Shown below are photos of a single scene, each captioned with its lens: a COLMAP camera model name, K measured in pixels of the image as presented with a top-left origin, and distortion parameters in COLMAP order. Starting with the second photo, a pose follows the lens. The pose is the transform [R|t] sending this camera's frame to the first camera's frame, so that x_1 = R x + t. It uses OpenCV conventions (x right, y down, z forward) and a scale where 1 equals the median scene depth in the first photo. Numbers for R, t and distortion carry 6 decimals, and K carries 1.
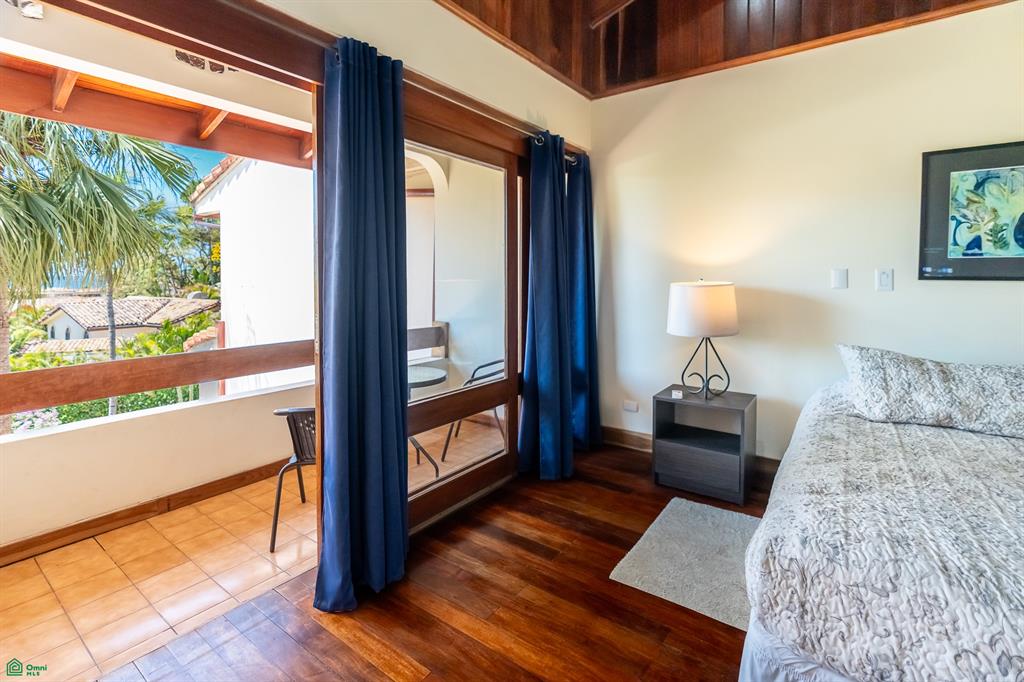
lens RADIAL K [[493.4, 0, 515.6], [0, 493.4, 309.4], [0, 0, 1]] dist [-0.003141, 0.001010]
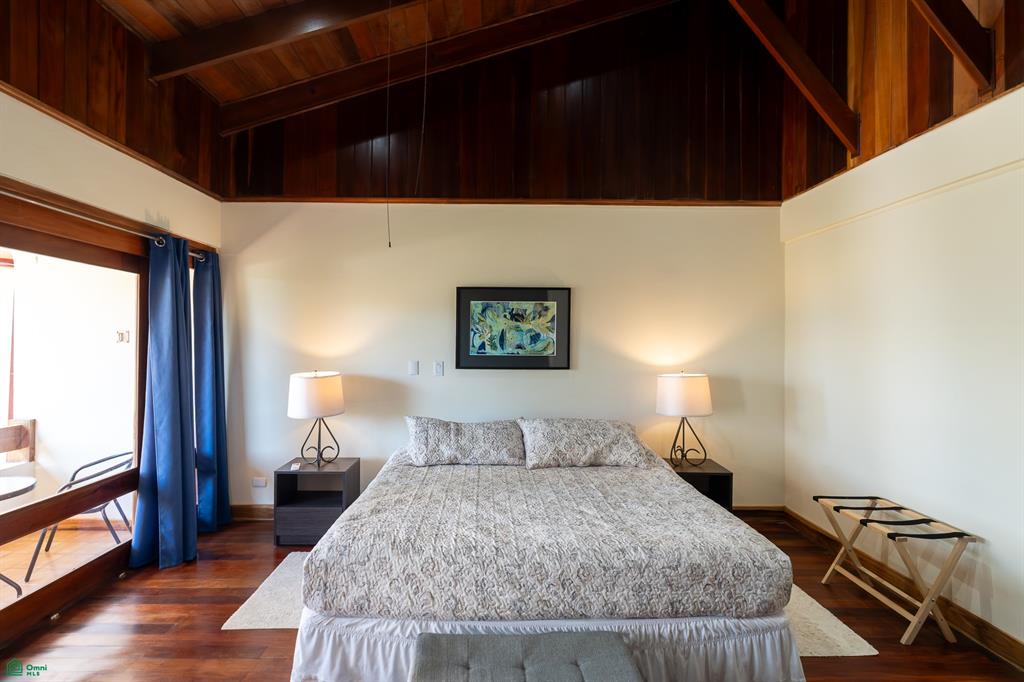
lens RADIAL K [[489.6, 0, 509.7], [0, 489.6, 339.4], [0, 0, 1]] dist [-0.015878, 0.009741]
pose [[0.798476, 0.001774, 0.602024, 0.024221], [0.039956, 0.997635, -0.055934, -0.057713], [-0.600699, 0.068717, 0.796517, -0.327770]]
